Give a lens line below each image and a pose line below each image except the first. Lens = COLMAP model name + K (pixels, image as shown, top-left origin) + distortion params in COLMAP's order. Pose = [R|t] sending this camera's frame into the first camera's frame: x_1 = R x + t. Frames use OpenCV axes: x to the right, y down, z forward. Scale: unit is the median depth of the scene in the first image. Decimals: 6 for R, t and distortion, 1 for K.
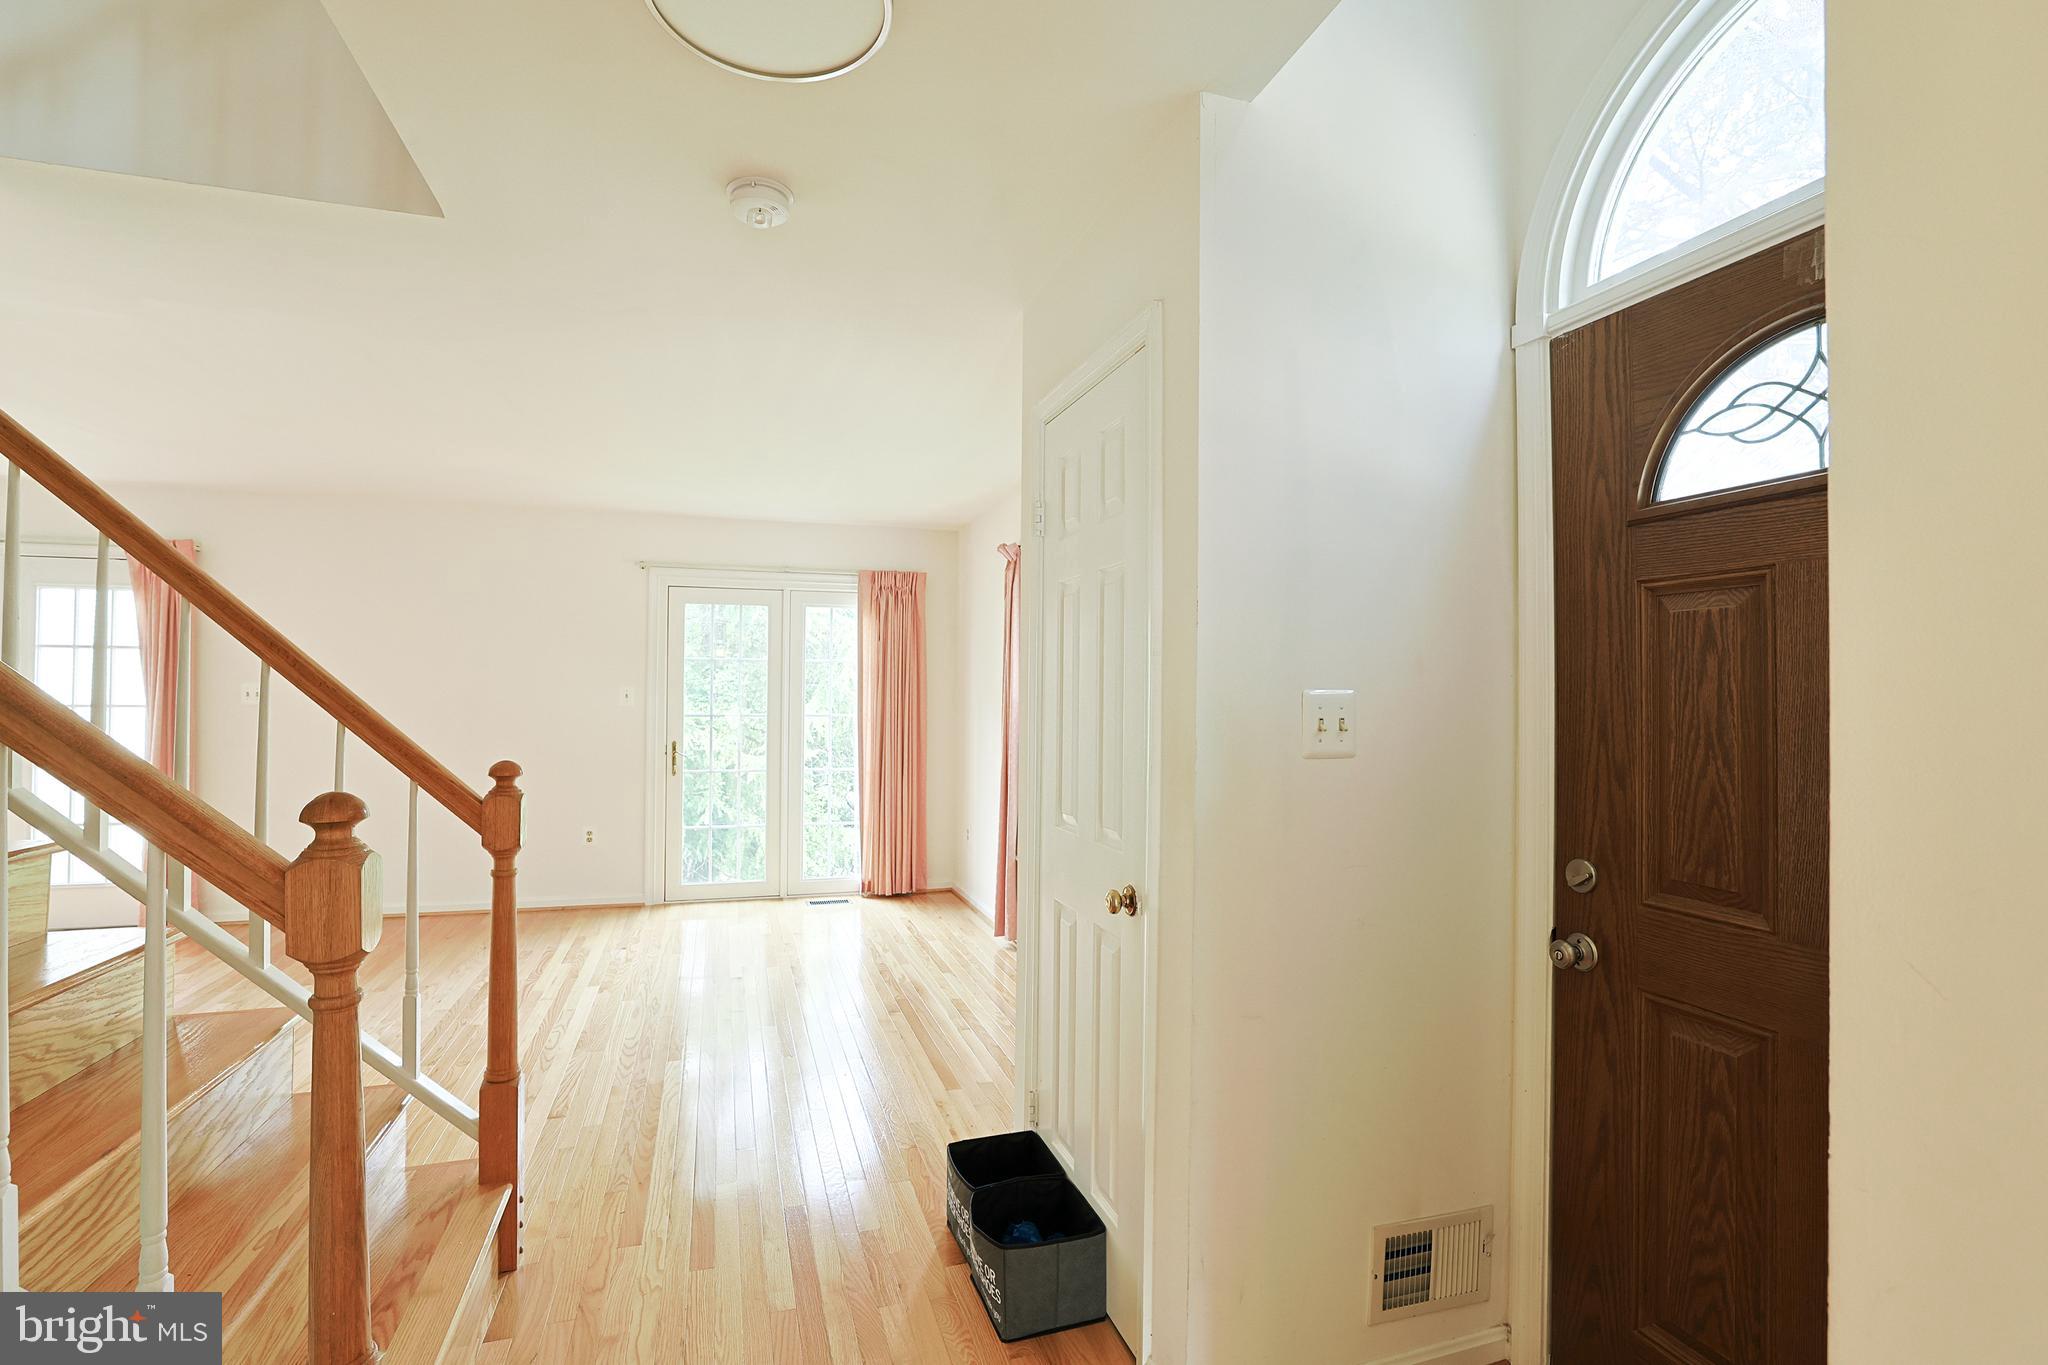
lens RADIAL K [[918.3, 0, 997.5], [0, 918.3, 683.3], [0, 0, 1]] dist [-0.046390, 0.016467]
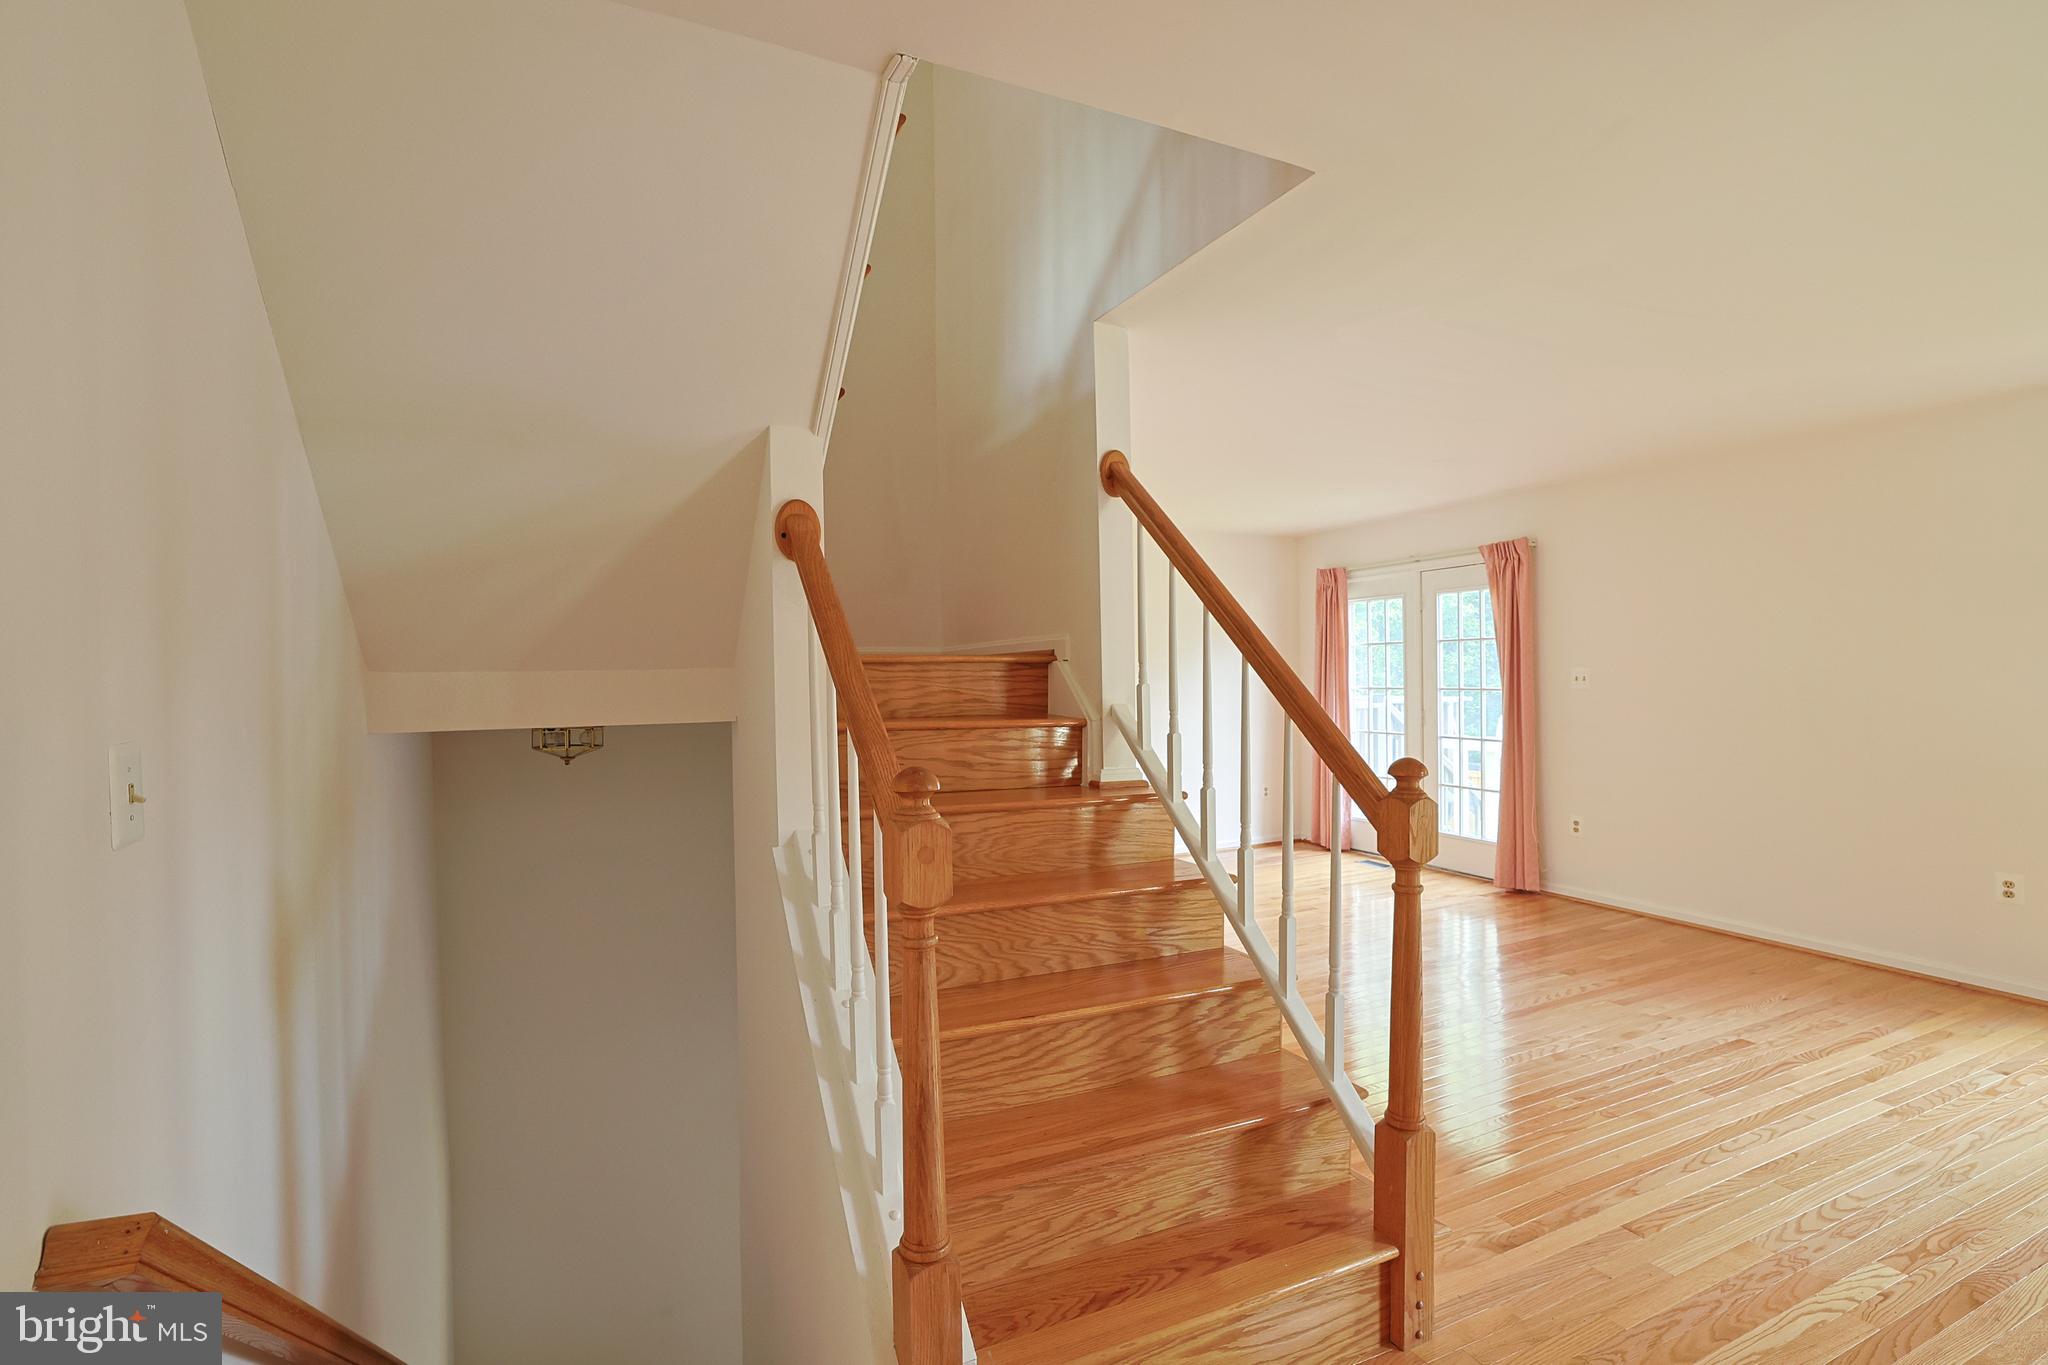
lens RADIAL K [[926.0, 0, 1004.2], [0, 926.0, 680.6], [0, 0, 1]] dist [-0.050530, 0.018811]
pose [[0.133978, -0.004780, -0.990973, 0.117898], [0.021476, 0.999768, -0.001919, 0.002685], [0.990752, -0.021025, 0.134049, 0.227299]]
